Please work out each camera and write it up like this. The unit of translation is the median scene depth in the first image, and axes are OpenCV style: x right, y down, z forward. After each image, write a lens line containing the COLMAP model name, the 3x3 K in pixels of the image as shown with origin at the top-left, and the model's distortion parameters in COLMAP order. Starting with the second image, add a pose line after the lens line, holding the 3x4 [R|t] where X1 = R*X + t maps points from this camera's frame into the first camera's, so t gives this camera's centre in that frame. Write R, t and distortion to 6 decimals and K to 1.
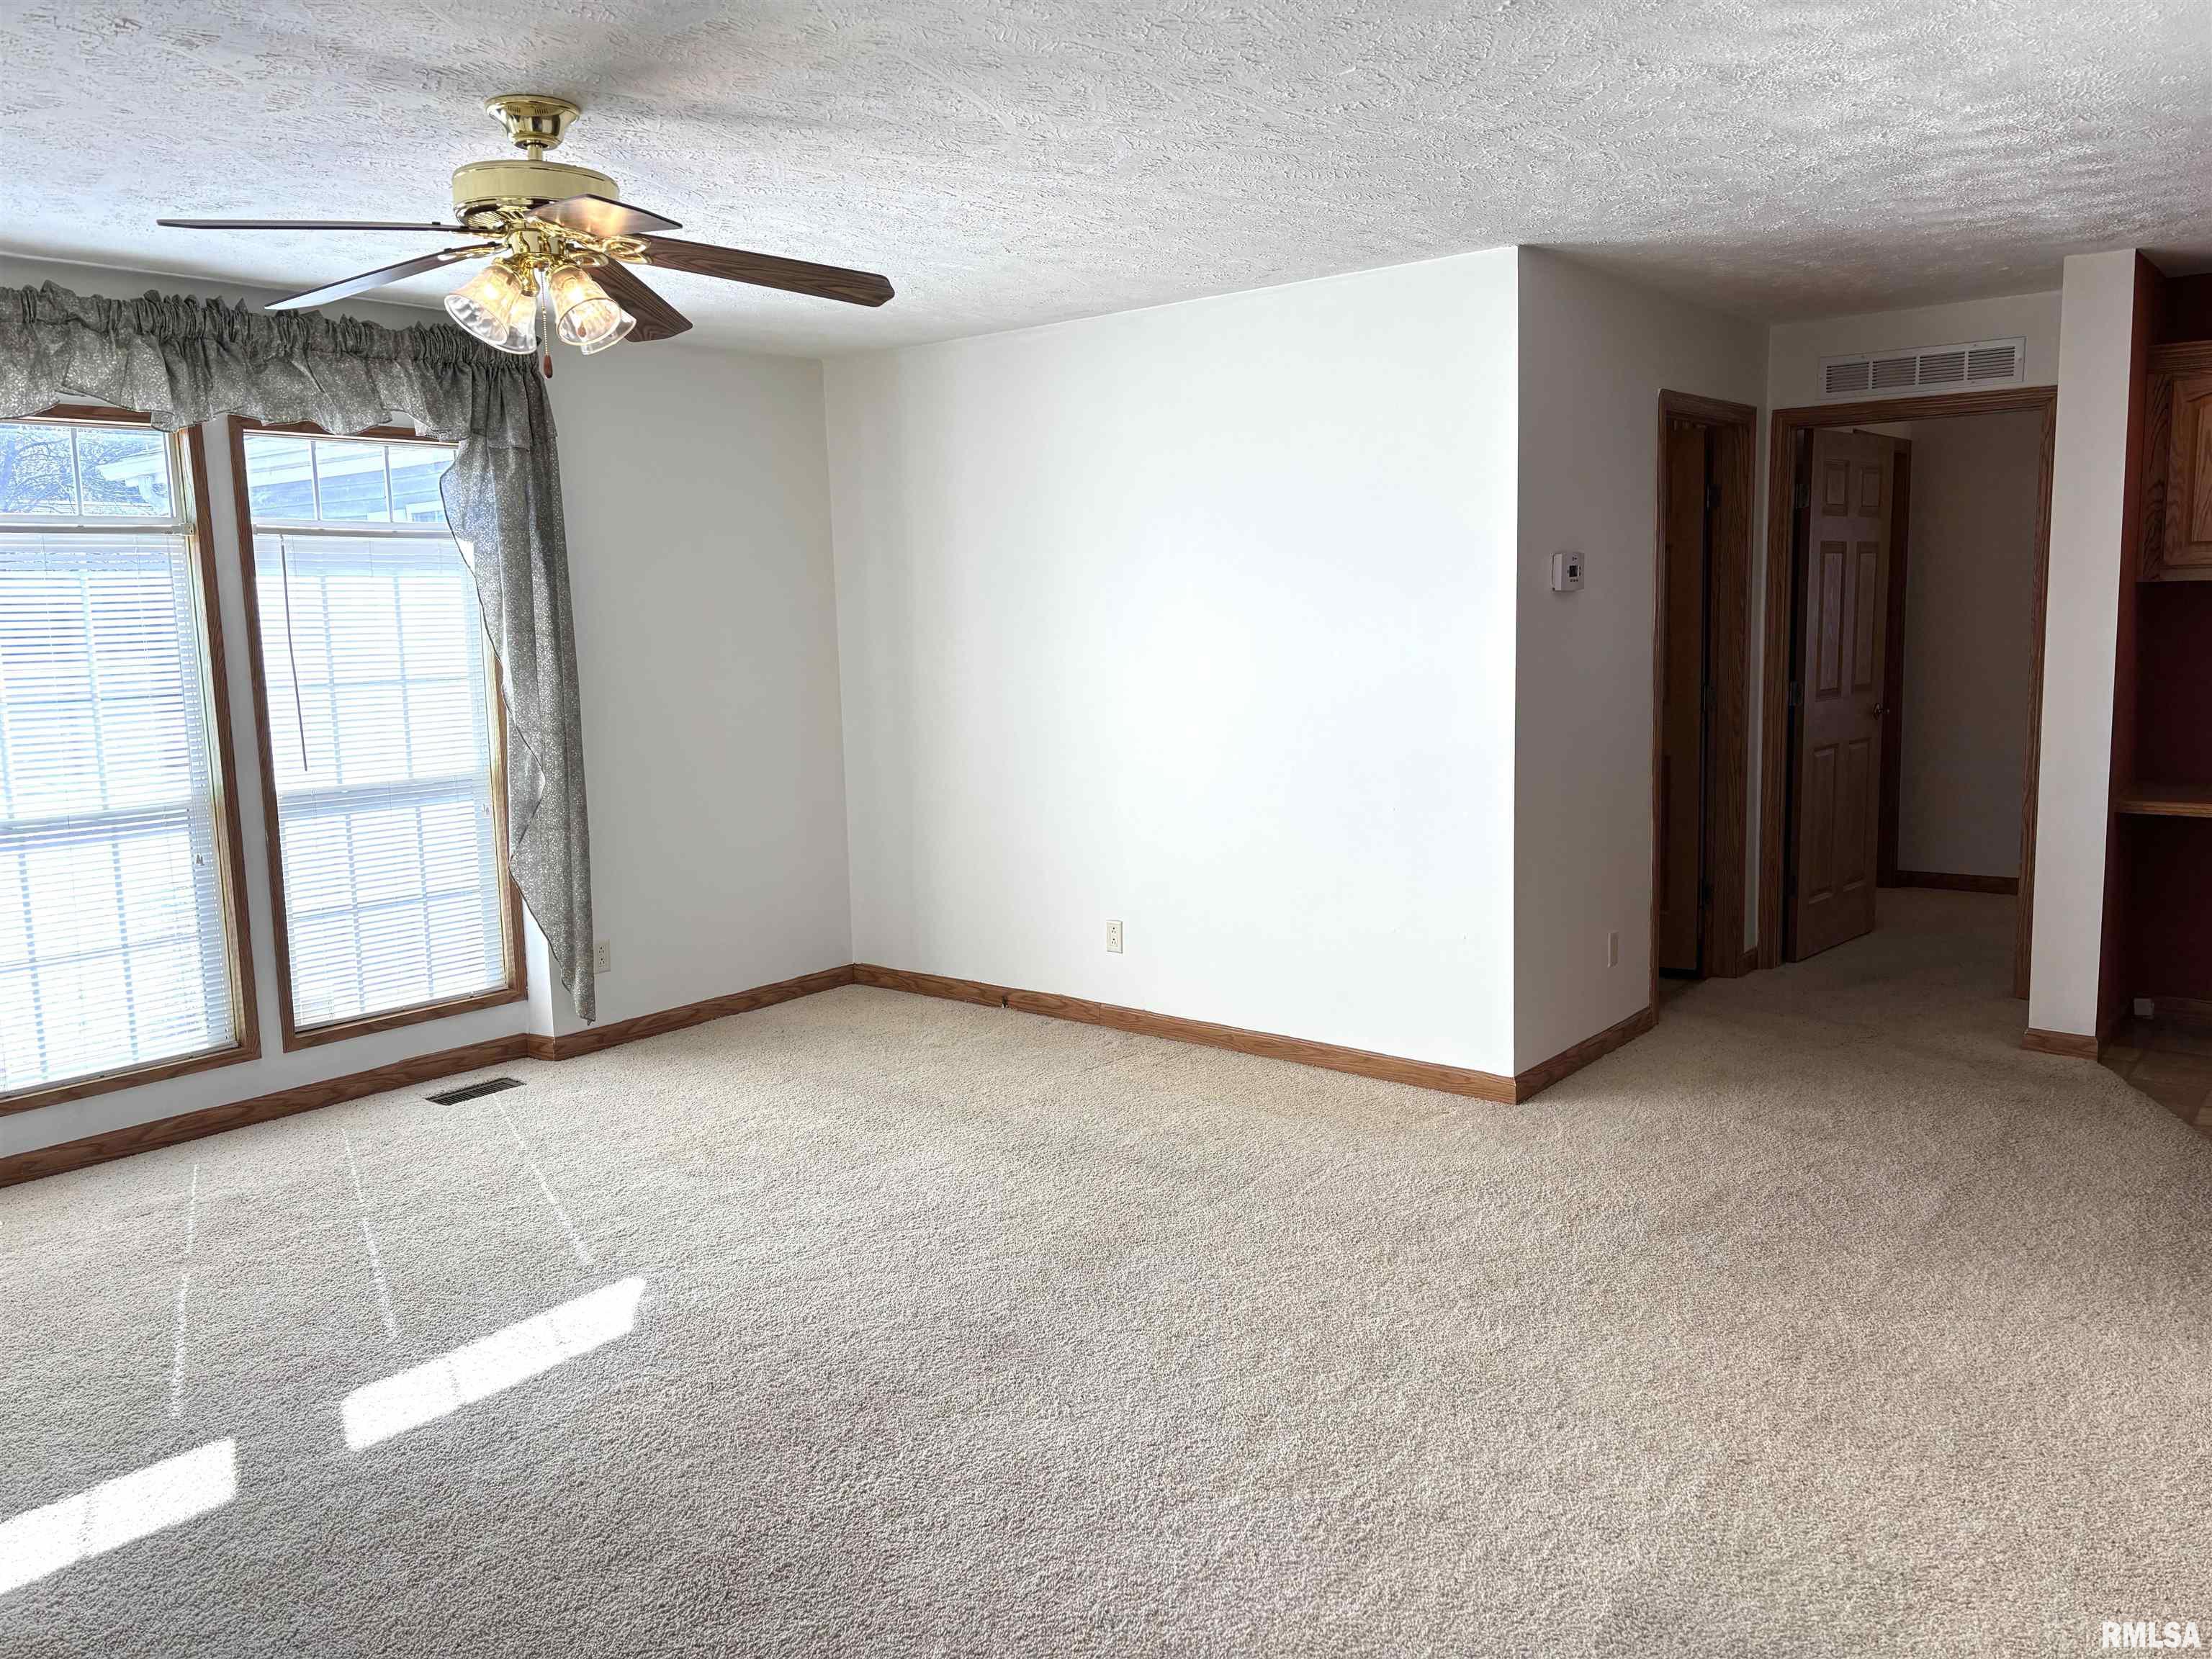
lens RADIAL K [[1667.8, 0, 1101.0], [0, 1667.8, 809.5], [0, 0, 1]] dist [0.054911, -0.053723]
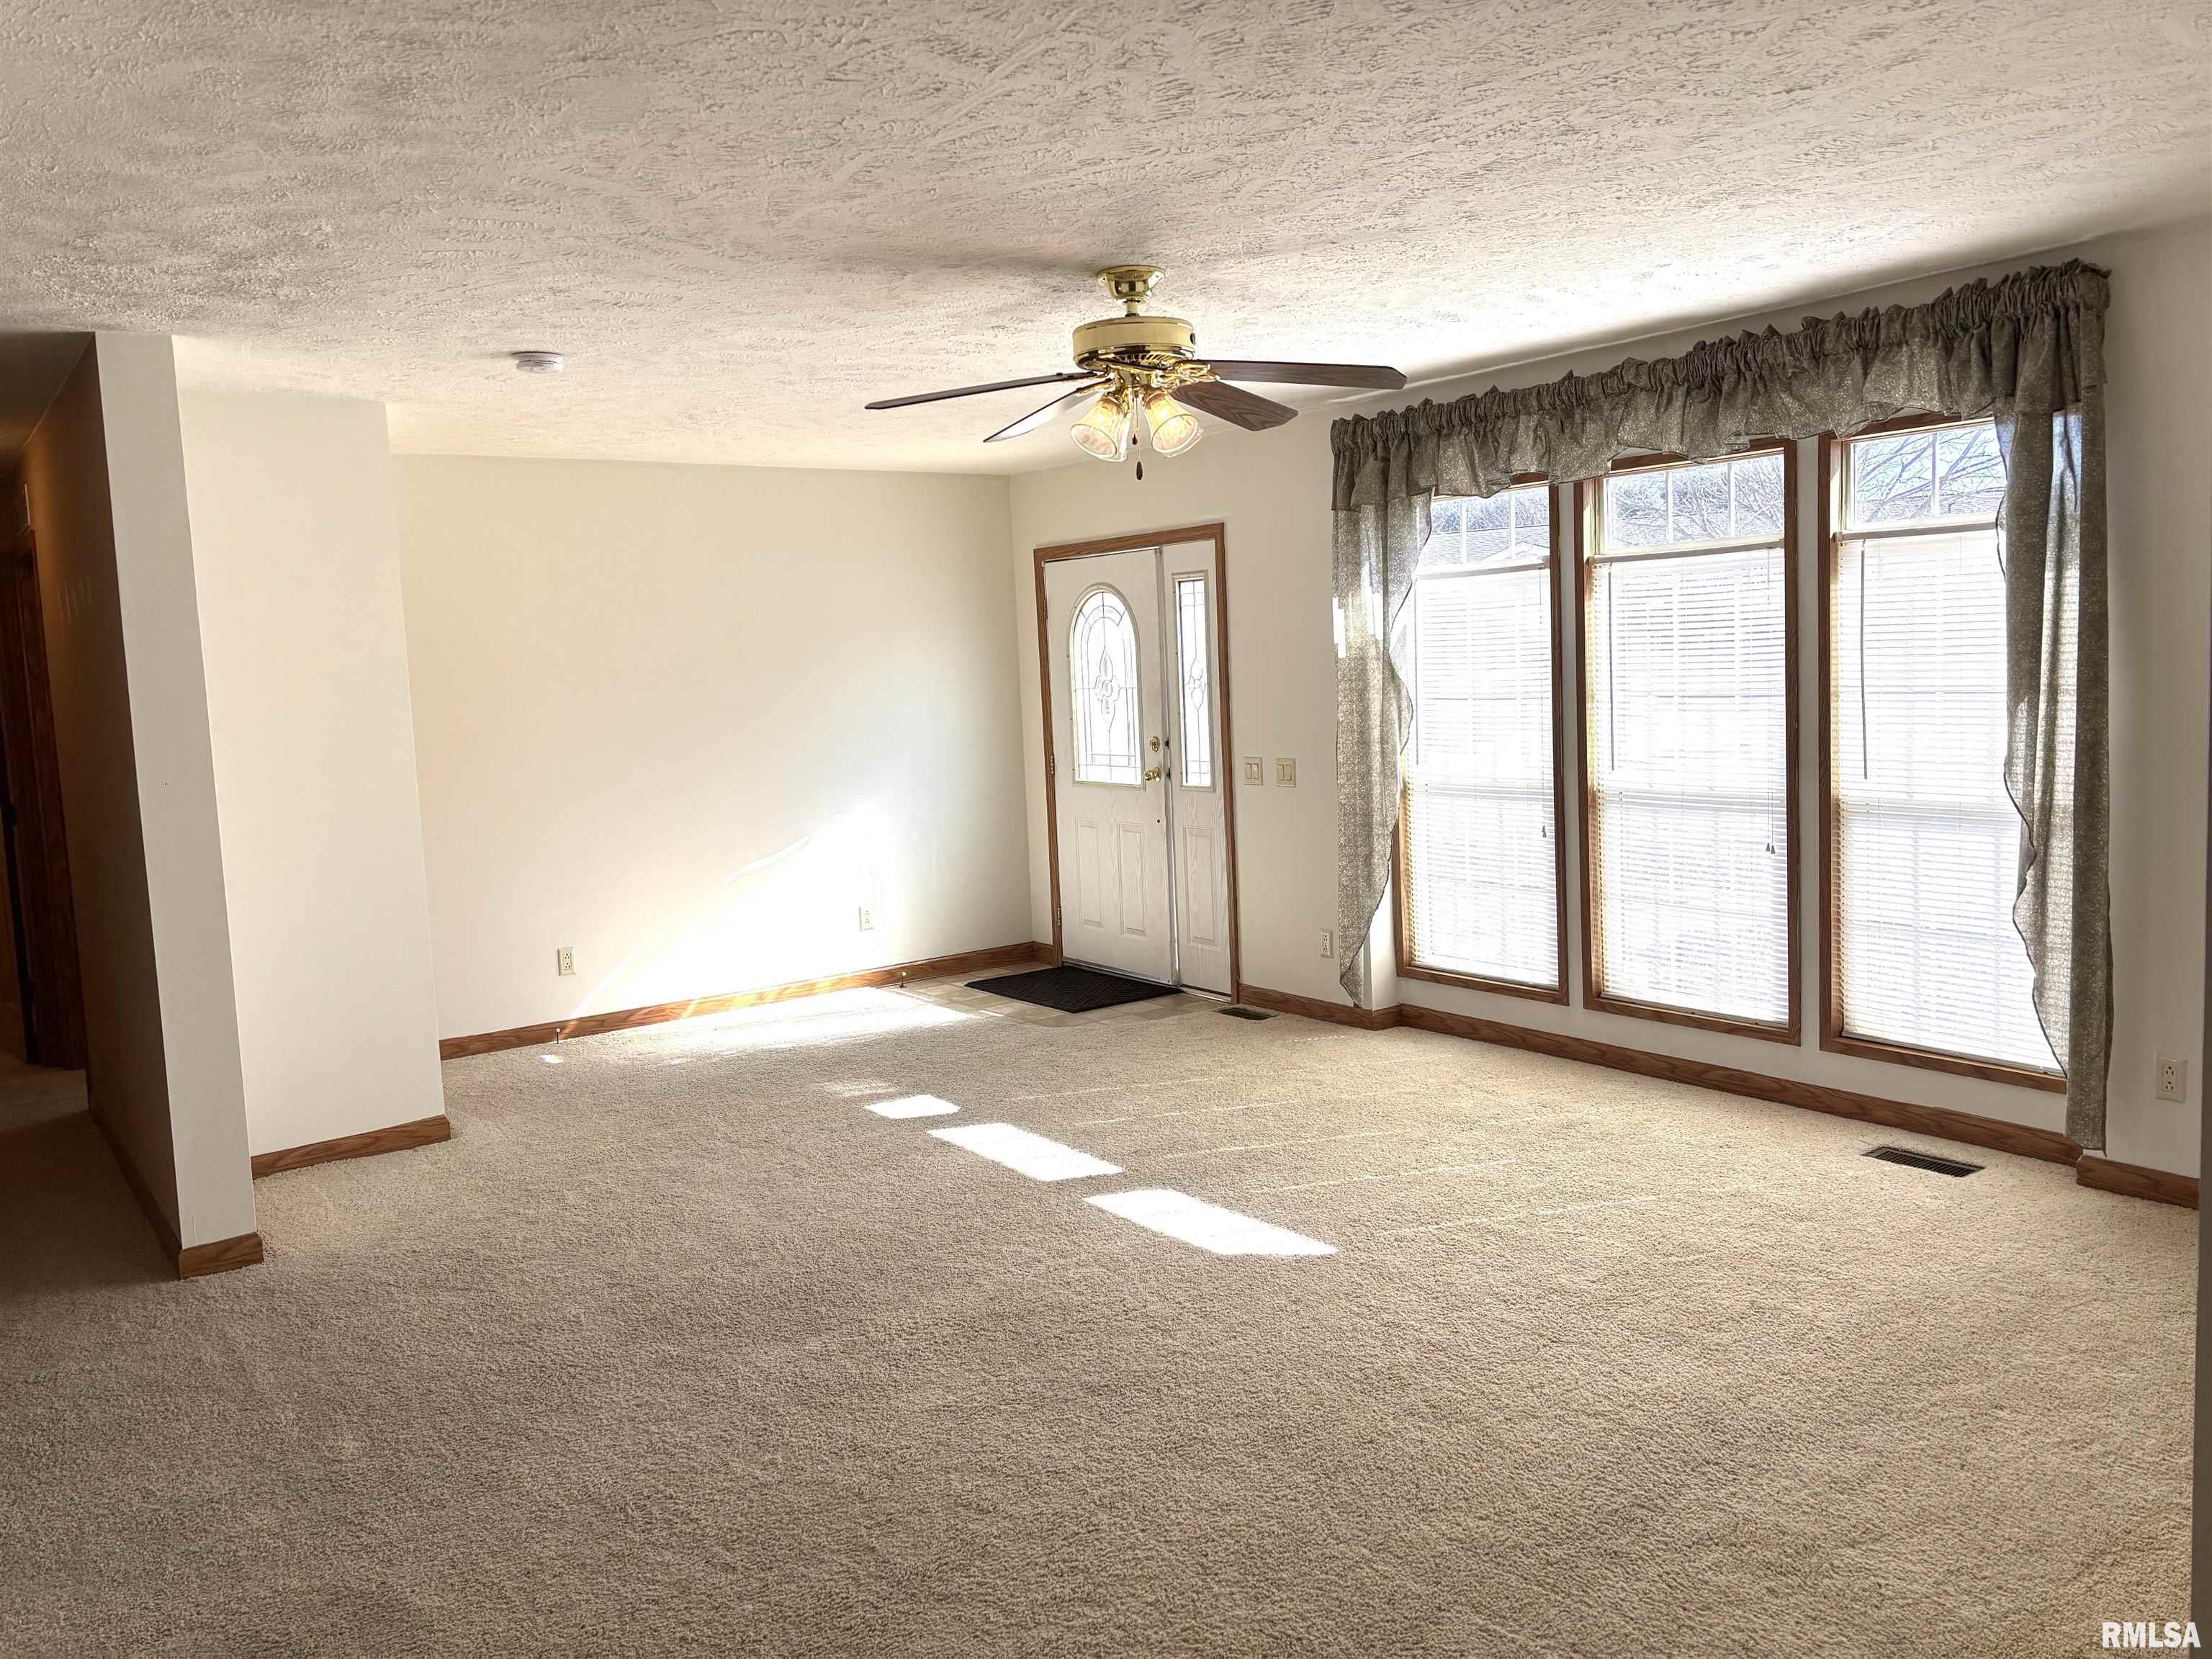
lens RADIAL K [[1646.1, 0, 1093.3], [0, 1646.1, 815.3], [0, 0, 1]] dist [0.102525, -0.152823]
pose [[-0.253374, 0.130127, -0.958576, 0.598565], [-0.068309, 0.986031, 0.151909, -0.123617], [0.964954, 0.103969, -0.240946, 0.831769]]
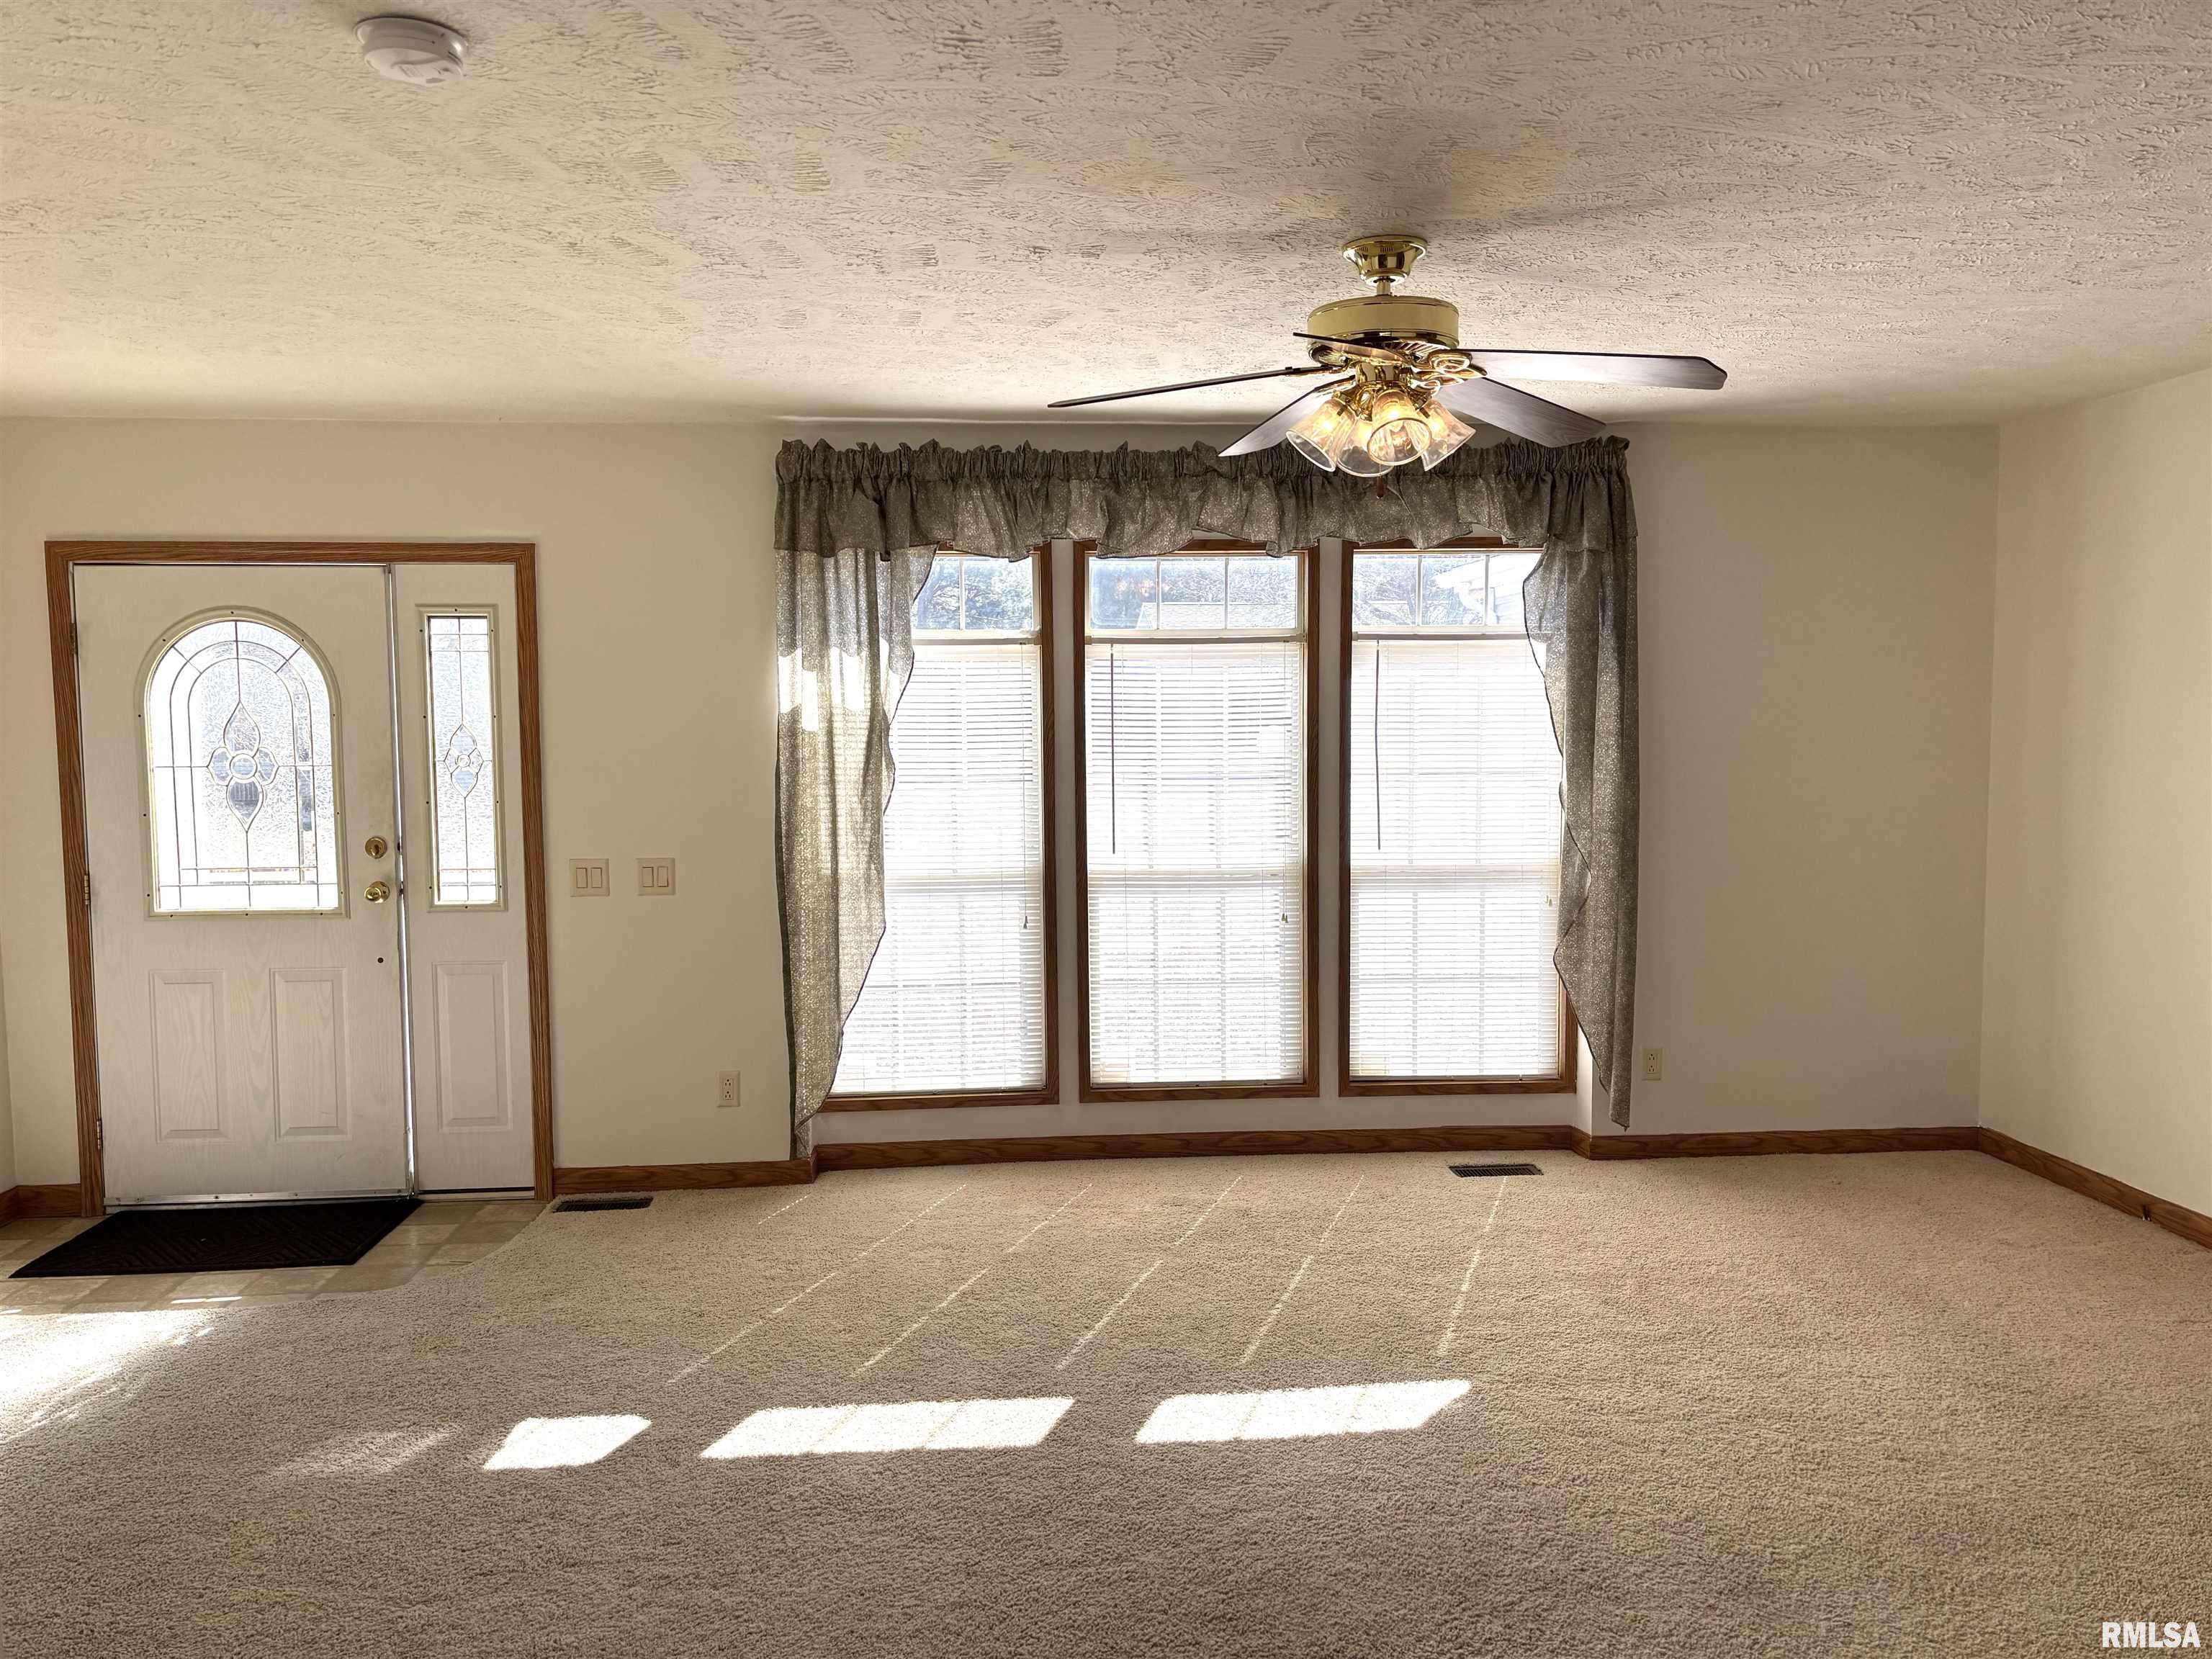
lens RADIAL K [[1678.2, 0, 1118.4], [0, 1678.2, 821.8], [0, 0, 1]] dist [0.070157, -0.070118]
pose [[0.692980, 0.066940, -0.717842, 0.214622], [-0.099030, 0.995081, -0.002807, -0.021615], [0.714123, 0.073033, 0.696200, 0.101055]]
